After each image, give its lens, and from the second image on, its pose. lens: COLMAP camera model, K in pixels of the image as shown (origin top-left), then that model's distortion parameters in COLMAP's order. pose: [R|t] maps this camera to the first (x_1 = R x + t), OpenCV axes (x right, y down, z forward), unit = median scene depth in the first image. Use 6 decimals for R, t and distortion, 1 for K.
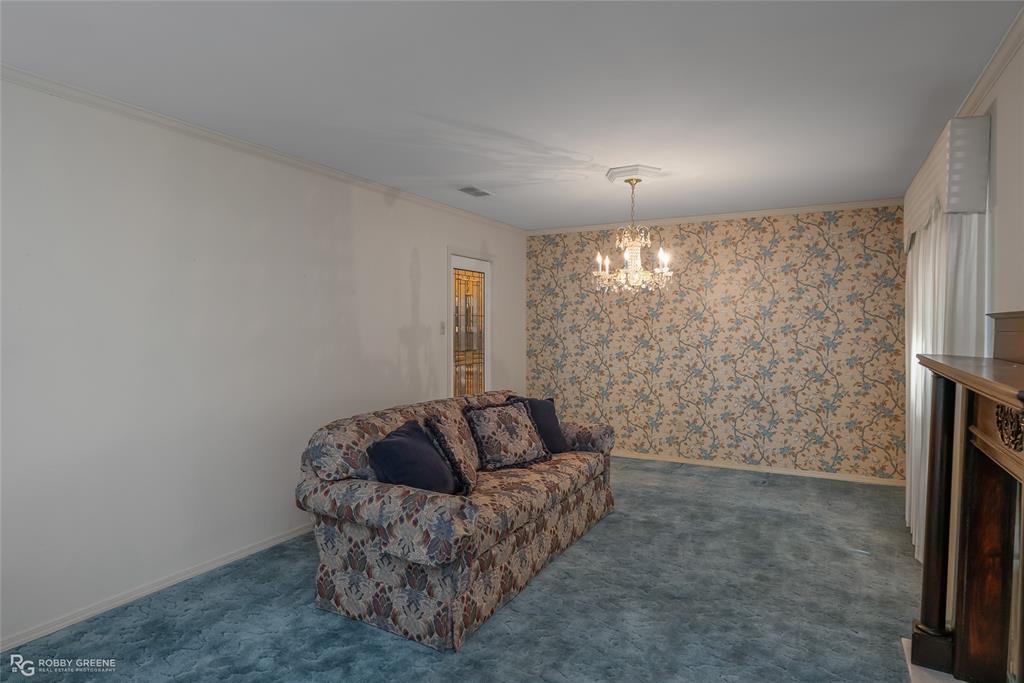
lens RADIAL K [[579.5, 0, 511.9], [0, 579.5, 358.3], [0, 0, 1]] dist [-0.003440, -0.000696]
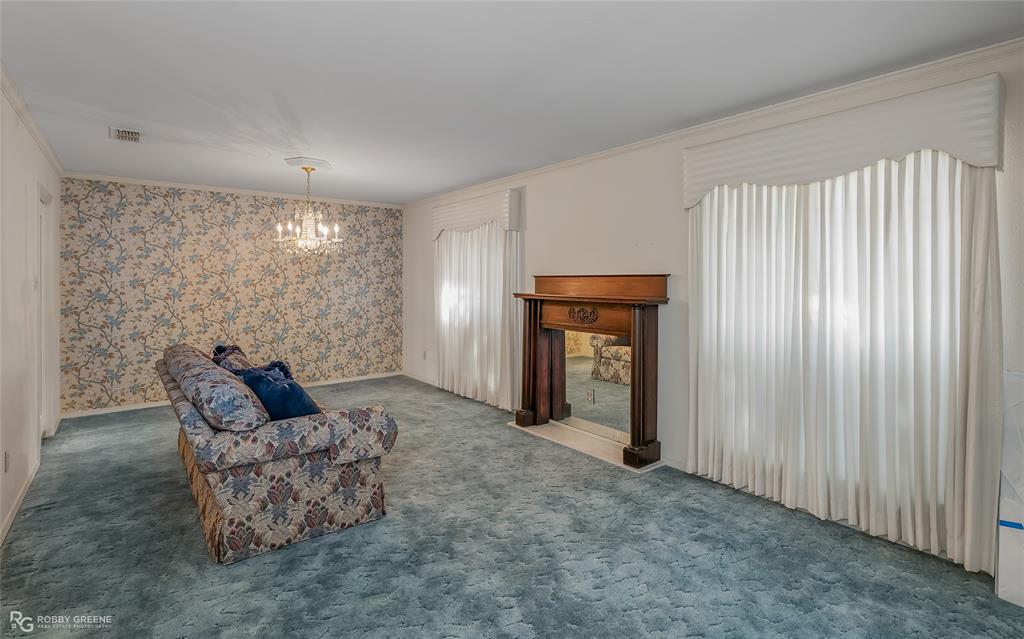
lens RADIAL K [[491.7, 0, 512.0], [0, 491.7, 319.5], [0, 0, 1]] dist [-0.001296, -0.000191]
pose [[0.396410, -0.072990, 0.915168, -0.642760], [0.050912, 0.997048, 0.057468, -0.008700], [-0.916661, 0.023812, 0.398956, 0.149413]]
